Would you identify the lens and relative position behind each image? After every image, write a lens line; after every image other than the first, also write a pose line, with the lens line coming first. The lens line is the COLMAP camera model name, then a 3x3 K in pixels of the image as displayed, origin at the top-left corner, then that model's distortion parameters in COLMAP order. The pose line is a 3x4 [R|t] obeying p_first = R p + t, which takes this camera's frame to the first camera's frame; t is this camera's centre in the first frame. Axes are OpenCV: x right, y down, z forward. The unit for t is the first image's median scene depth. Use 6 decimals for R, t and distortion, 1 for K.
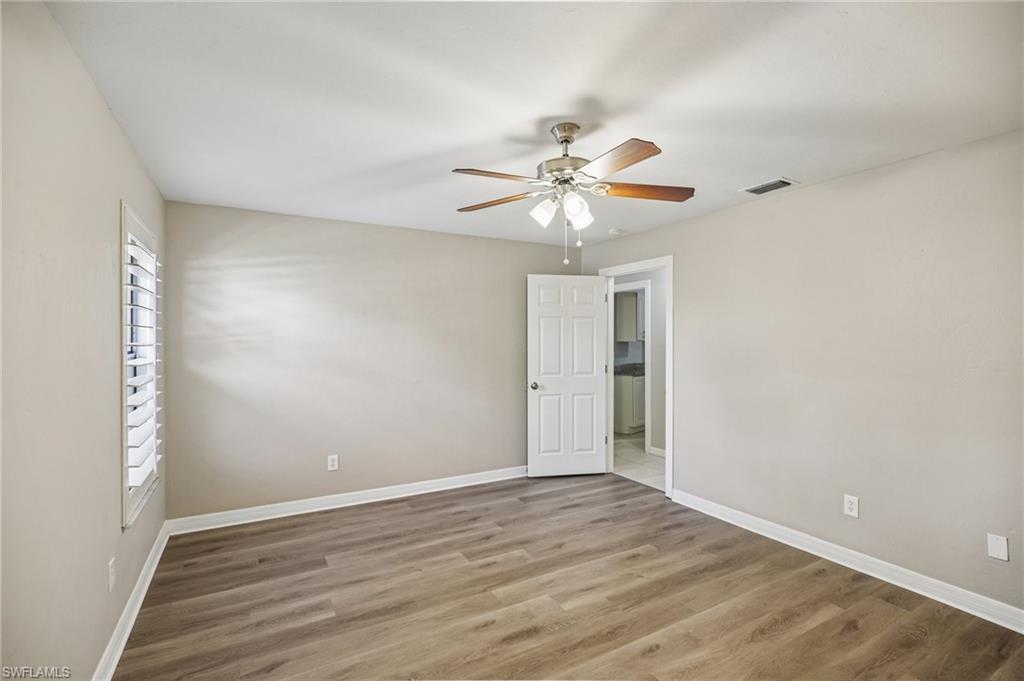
lens RADIAL K [[471.2, 0, 504.3], [0, 471.2, 337.4], [0, 0, 1]] dist [-0.016332, 0.003060]
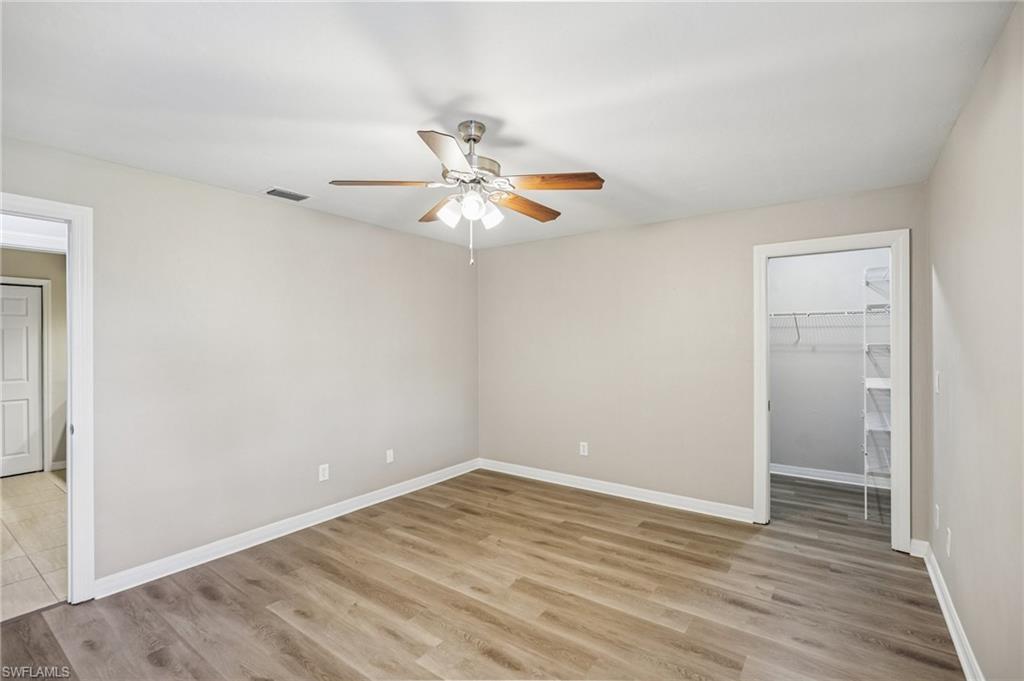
lens RADIAL K [[471.2, 0, 514.0], [0, 471.2, 338.3], [0, 0, 1]] dist [-0.016332, 0.003060]
pose [[-0.425486, 0.004734, 0.904953, -0.720320], [0.006805, 0.999975, -0.002032, 0.001143], [-0.904939, 0.005293, -0.425508, 1.211264]]
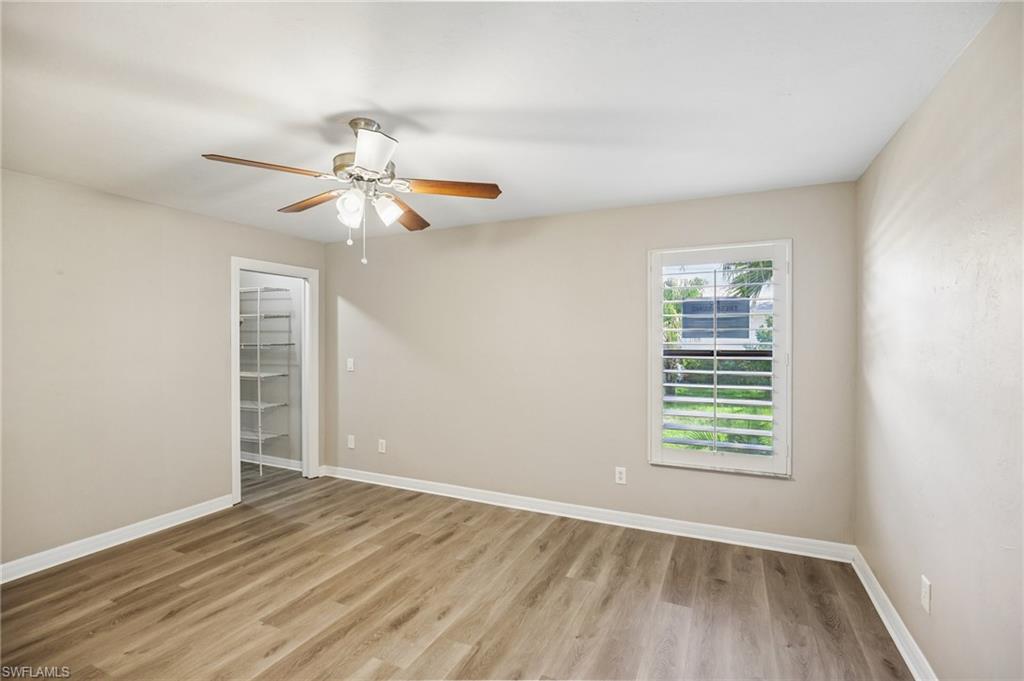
lens RADIAL K [[471.2, 0, 510.4], [0, 471.2, 338.6], [0, 0, 1]] dist [-0.016332, 0.003060]
pose [[-0.808306, 0.004048, -0.588748, 0.412926], [0.003609, 0.999992, 0.001920, 0.000546], [0.588751, -0.000573, -0.808314, 1.768294]]
